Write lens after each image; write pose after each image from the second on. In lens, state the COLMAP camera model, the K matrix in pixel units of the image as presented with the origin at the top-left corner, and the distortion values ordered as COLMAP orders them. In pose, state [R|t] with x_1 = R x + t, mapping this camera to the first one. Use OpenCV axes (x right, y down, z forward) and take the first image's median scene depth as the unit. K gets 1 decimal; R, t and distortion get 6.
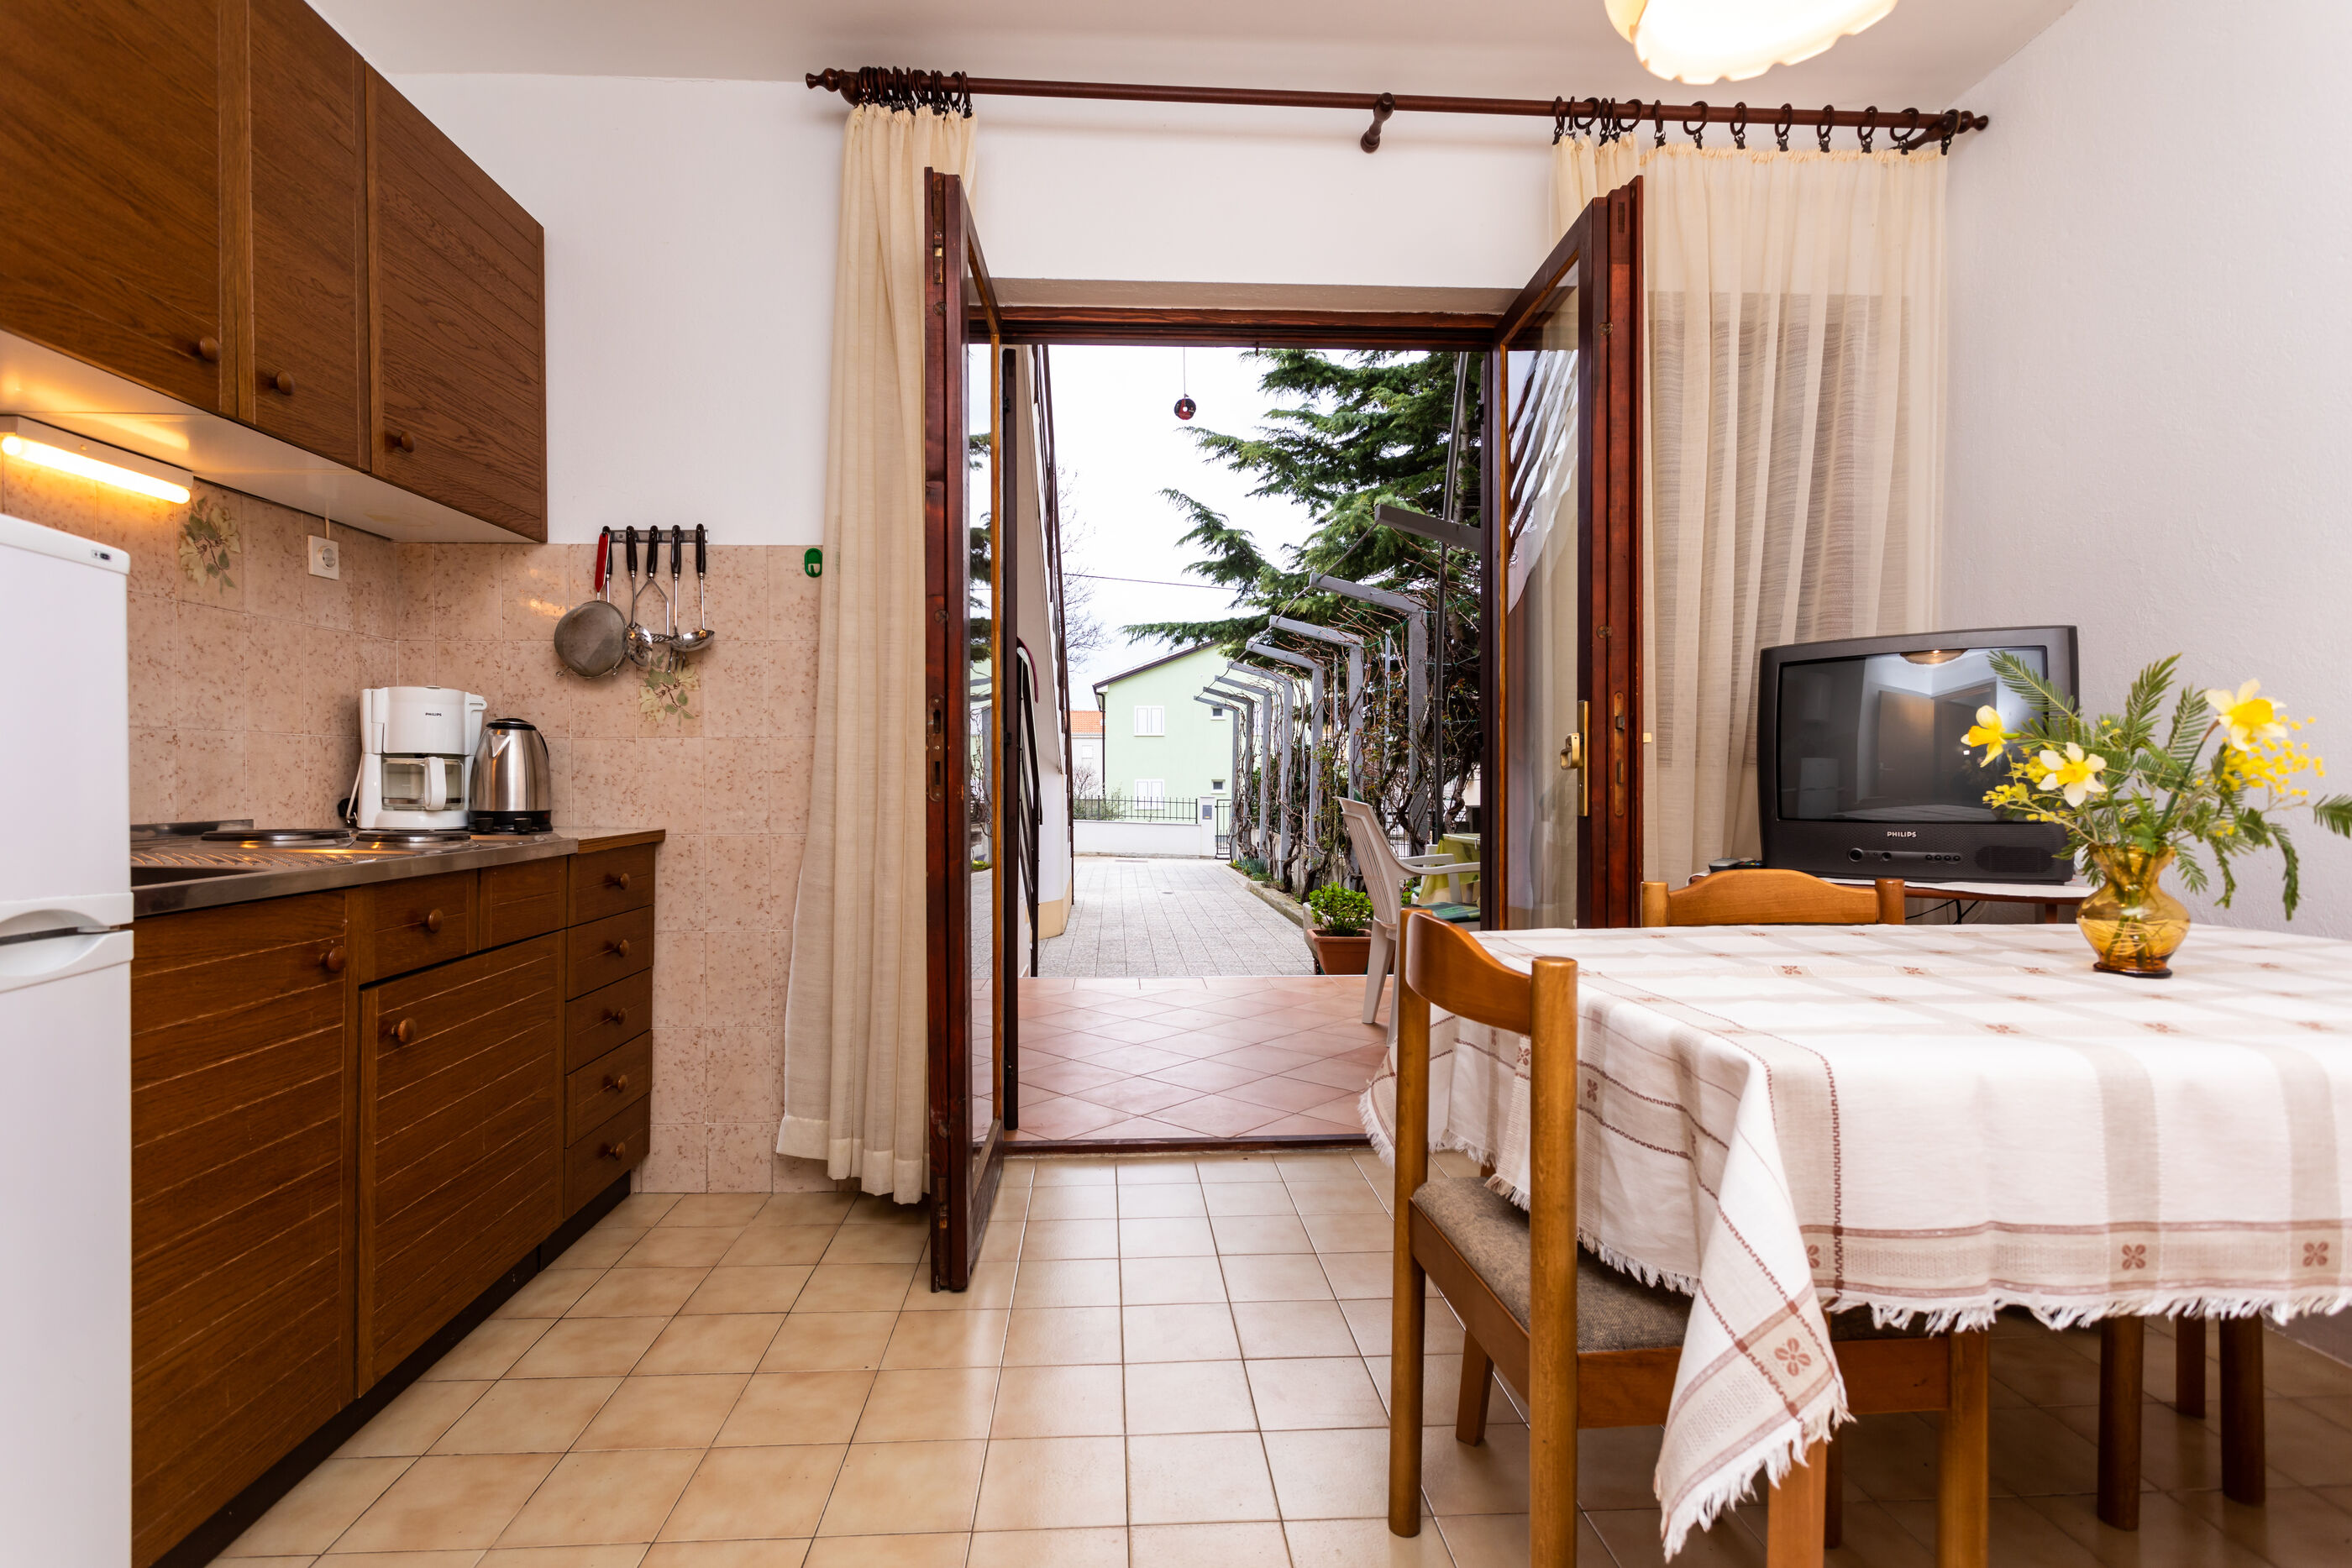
lens RADIAL K [[1097.8, 0, 1160.5], [0, 1097.8, 786.3], [0, 0, 1]] dist [0.000207, 0.001240]
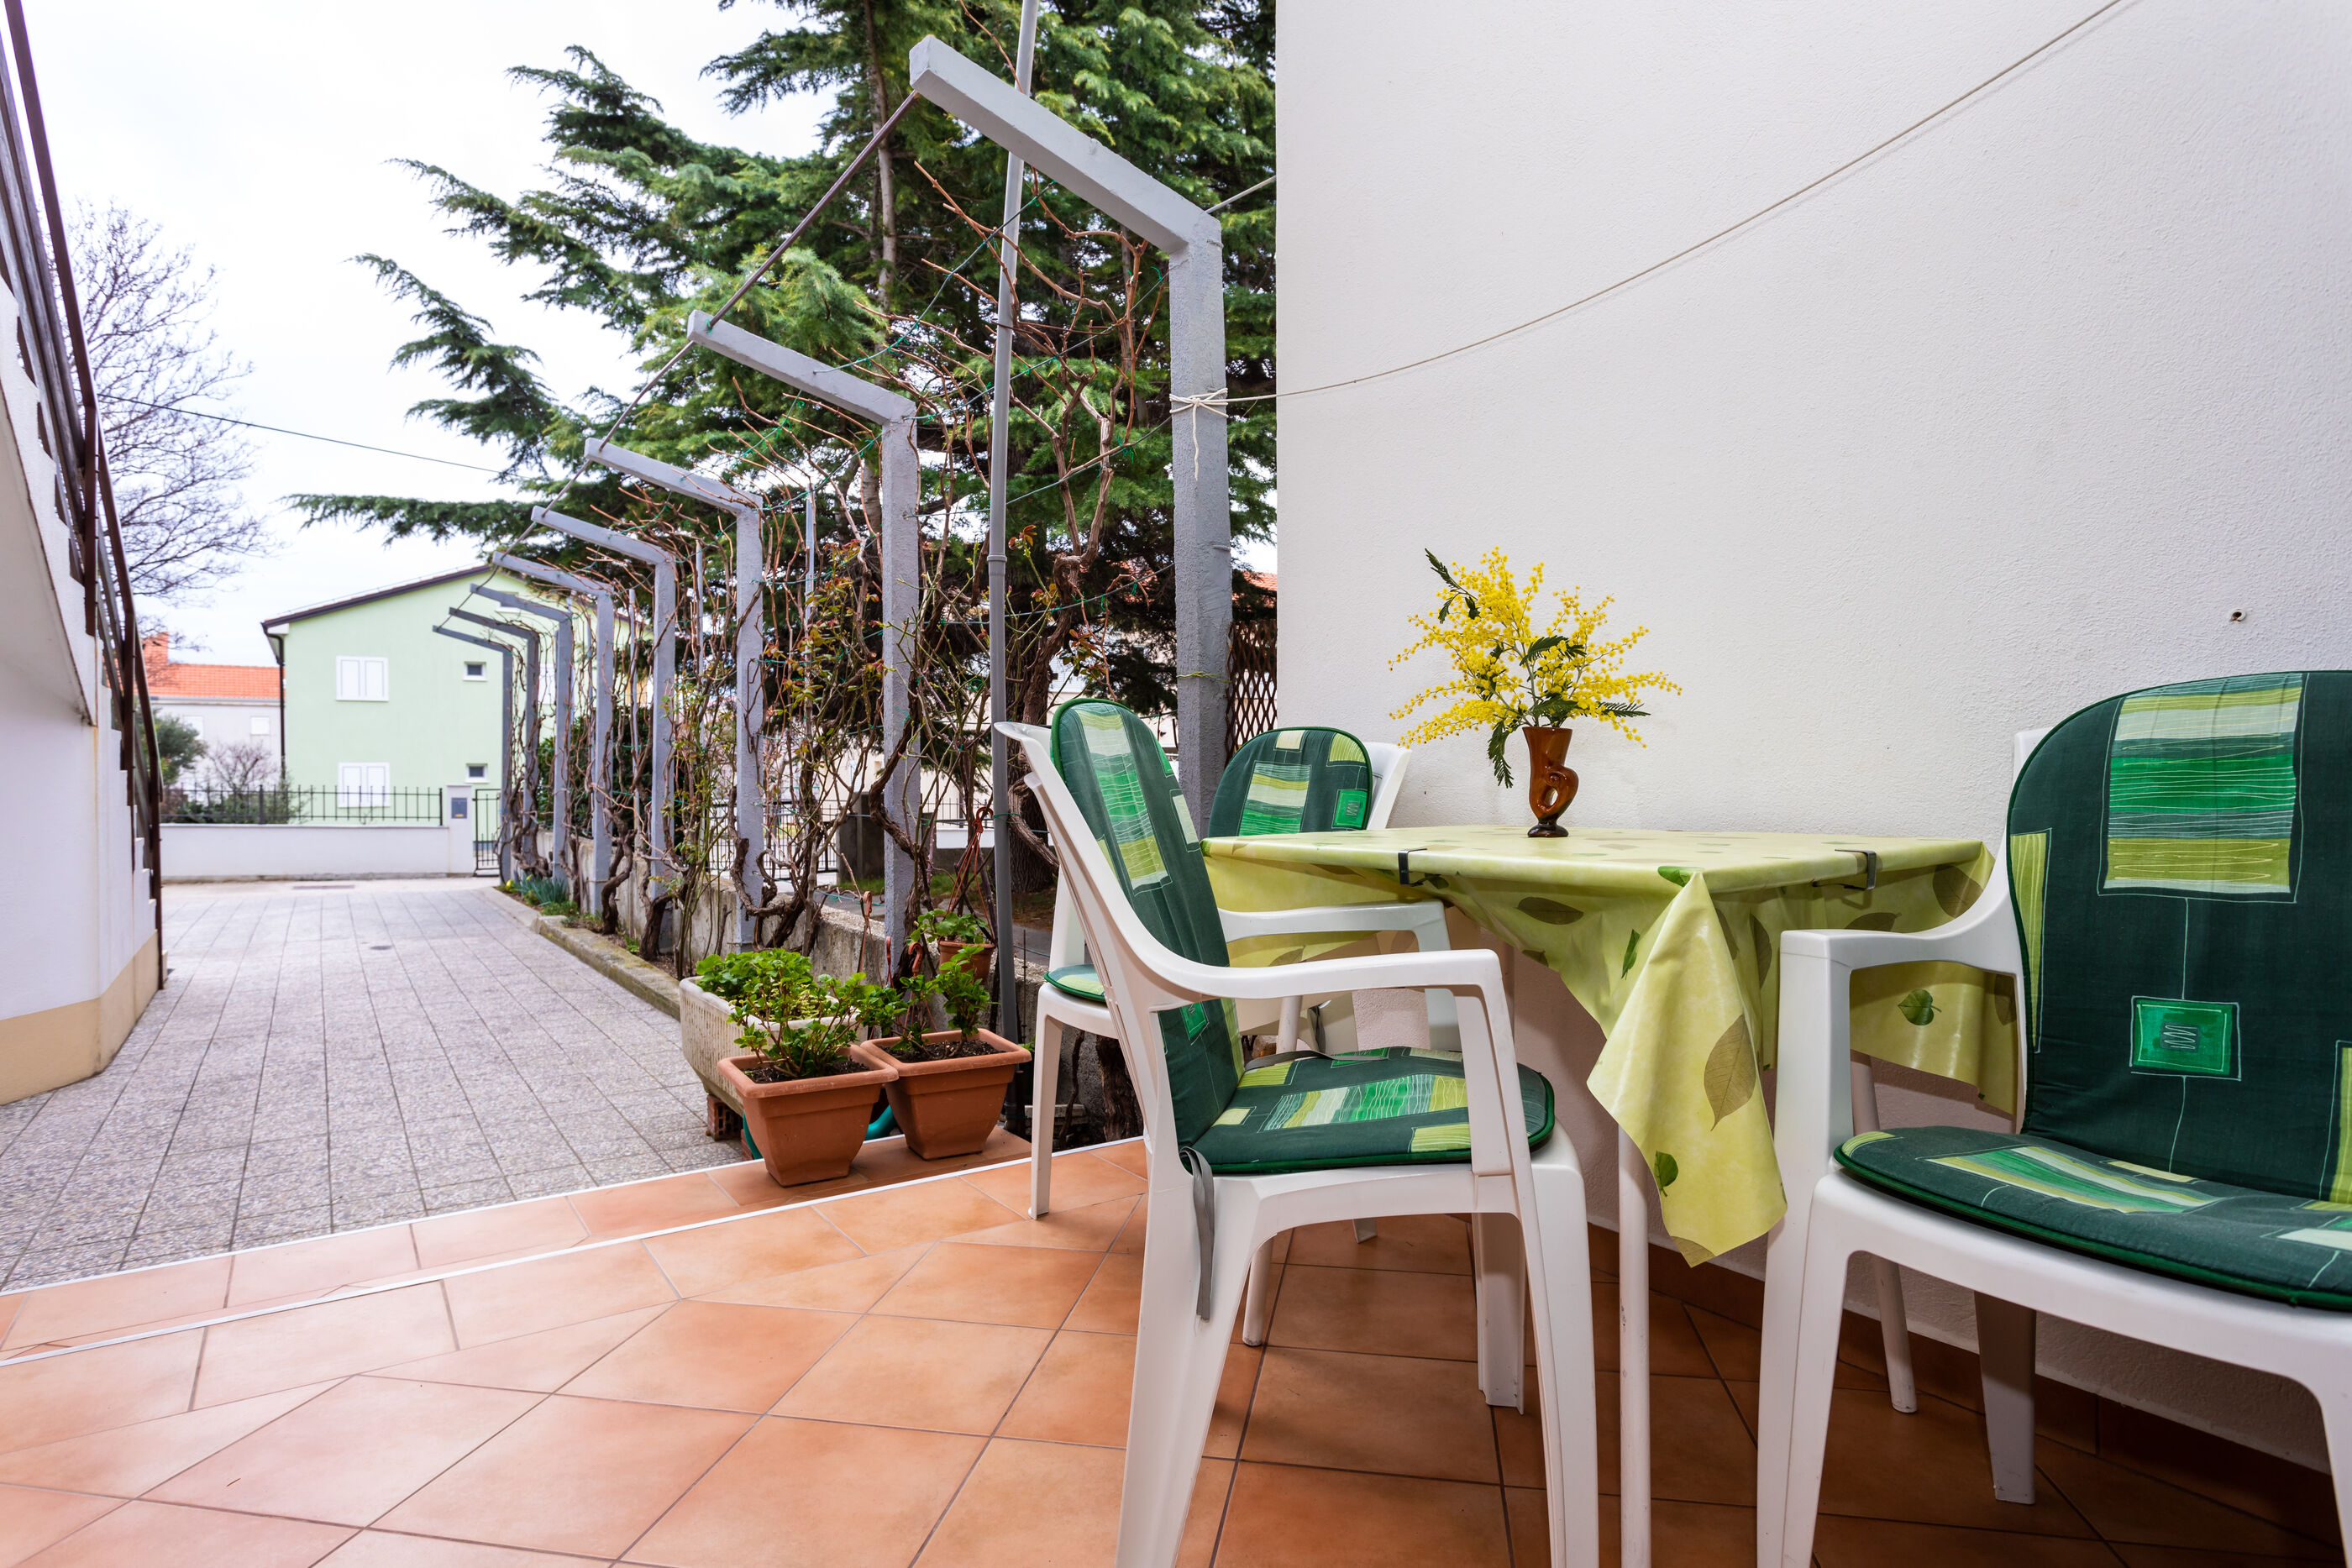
lens RADIAL K [[1290.0, 0, 1188.6], [0, 1290.0, 792.5], [0, 0, 1]] dist [-0.003943, 0.002260]
pose [[0.848582, -0.011635, 0.528936, 0.057515], [0.003770, 0.999866, 0.015946, 0.042373], [-0.529050, -0.011537, 0.848512, 1.261331]]
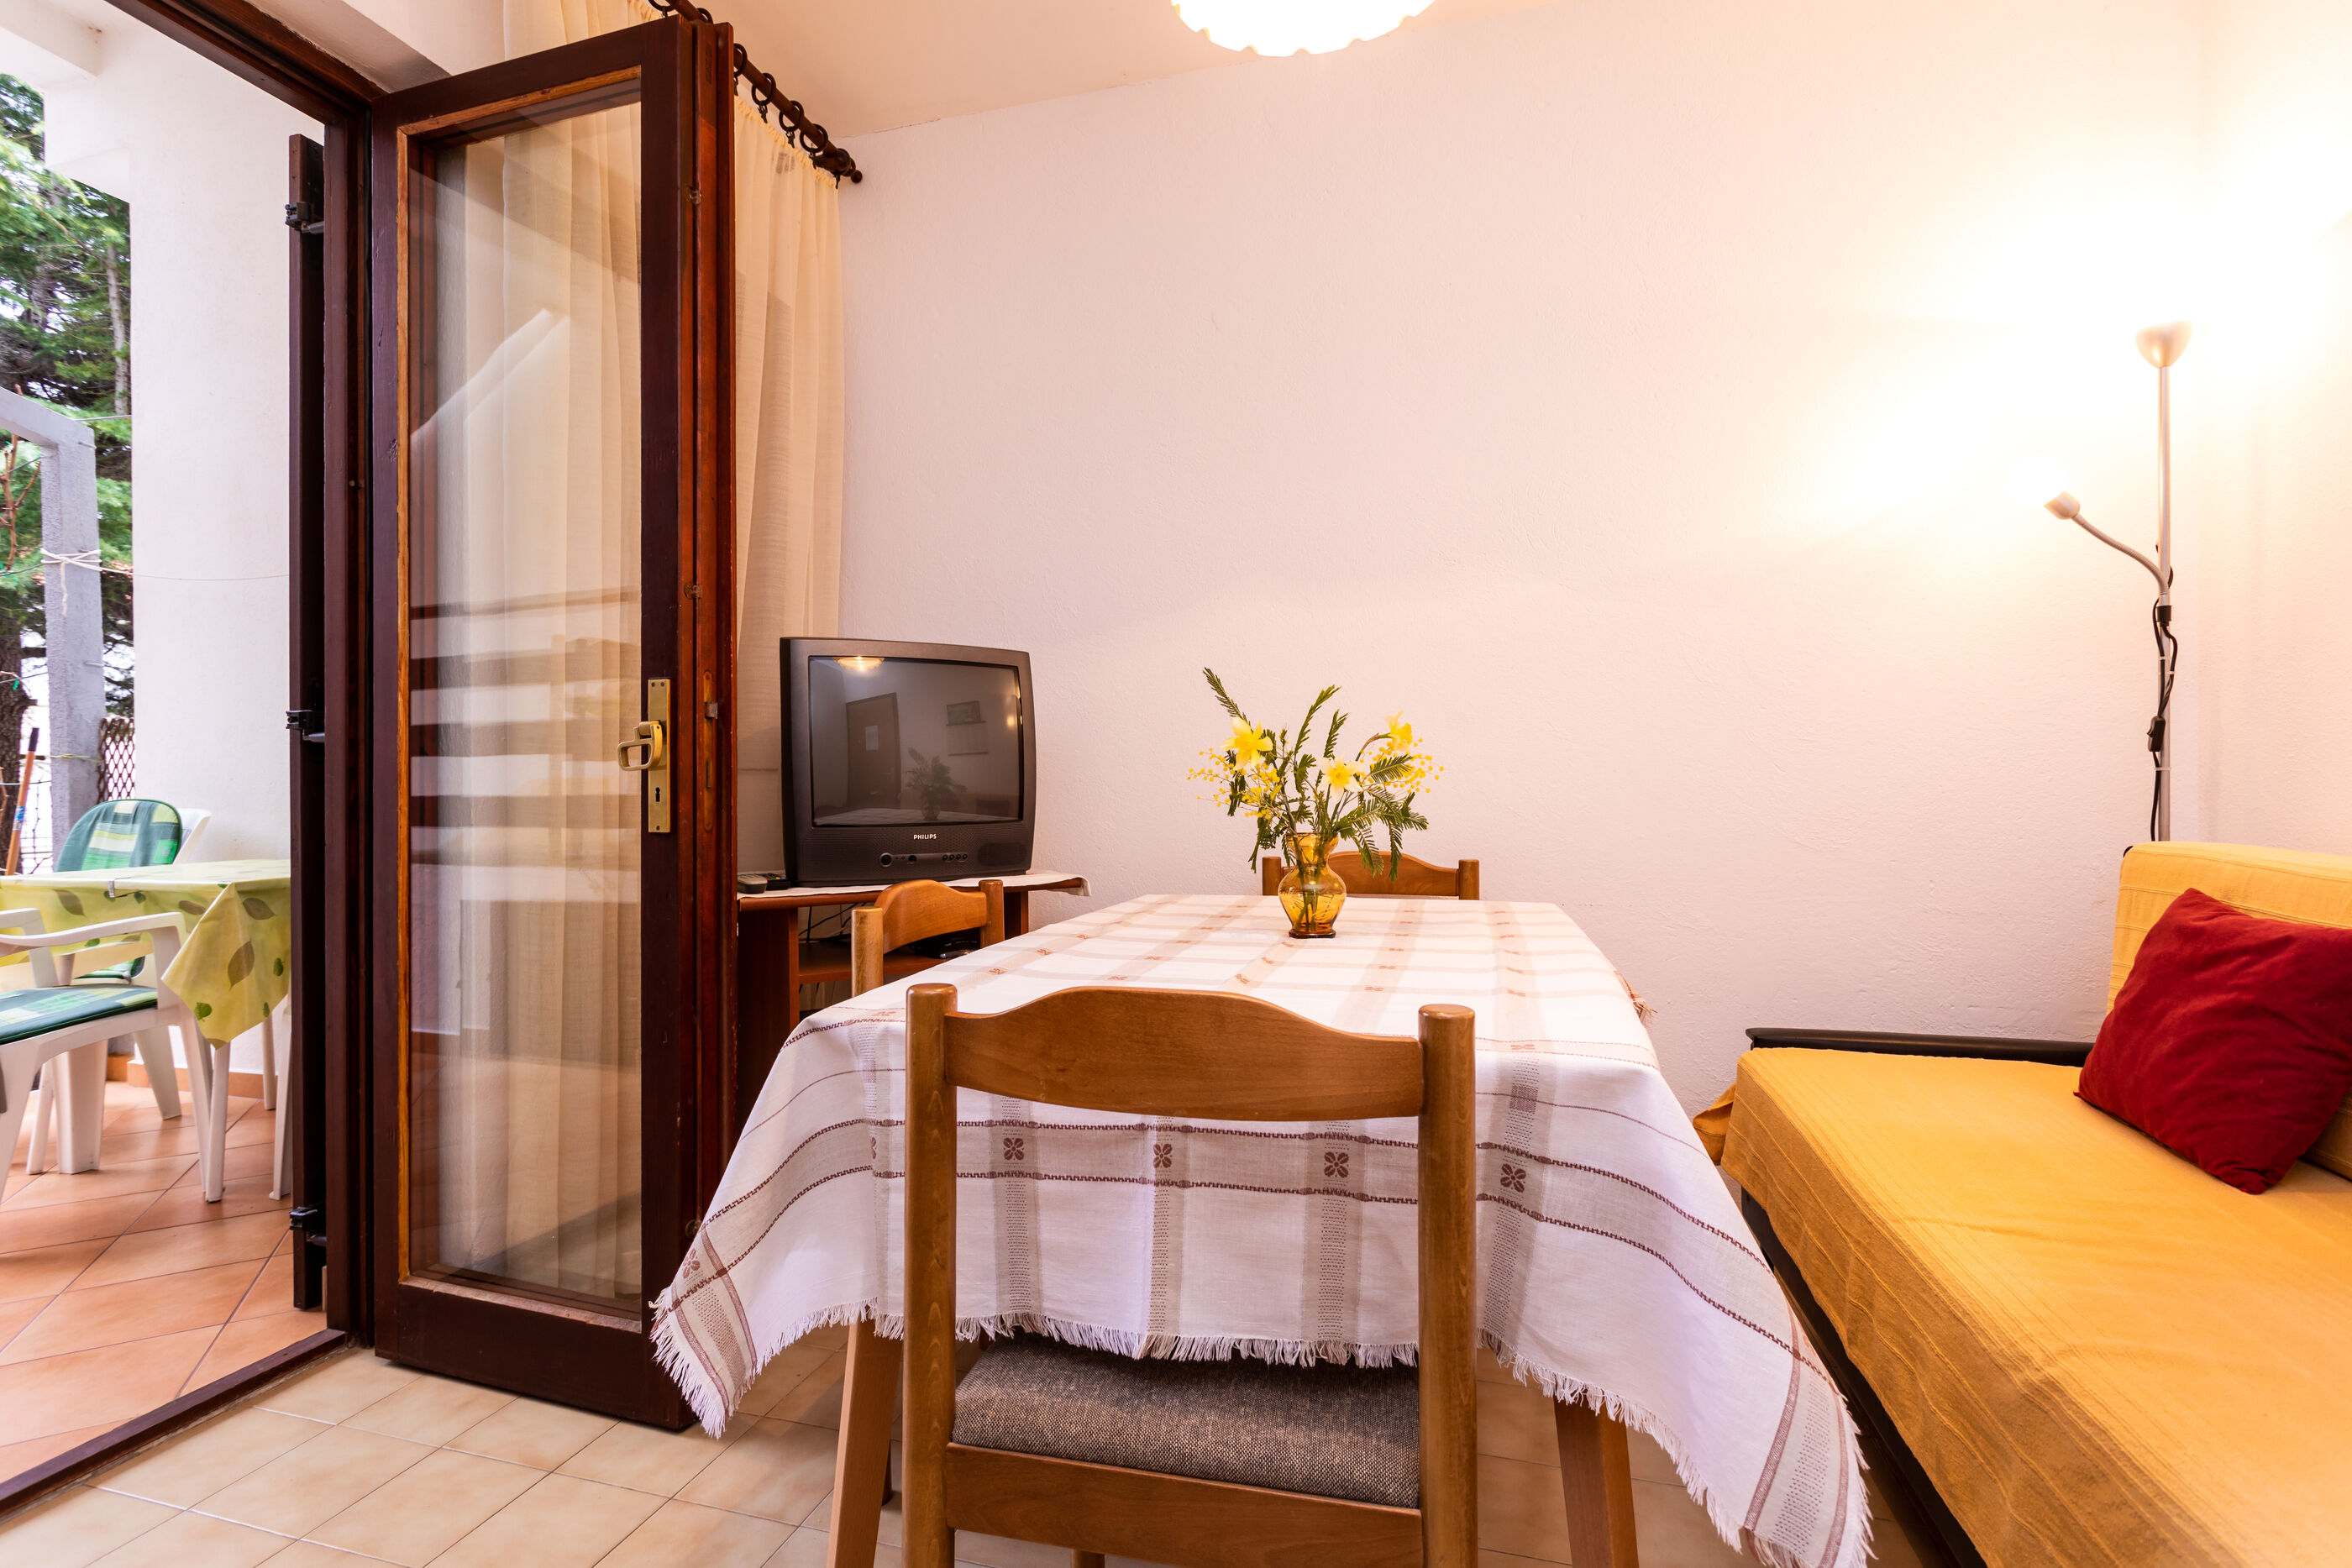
lens RADIAL K [[1097.8, 0, 1153.2], [0, 1097.8, 768.2], [0, 0, 1]] dist [0.000207, 0.001240]
pose [[0.349279, 0.009814, 0.936967, -0.169171], [0.009913, 0.999850, -0.014168, -0.002324], [-0.936966, 0.014237, 0.349130, 0.378232]]
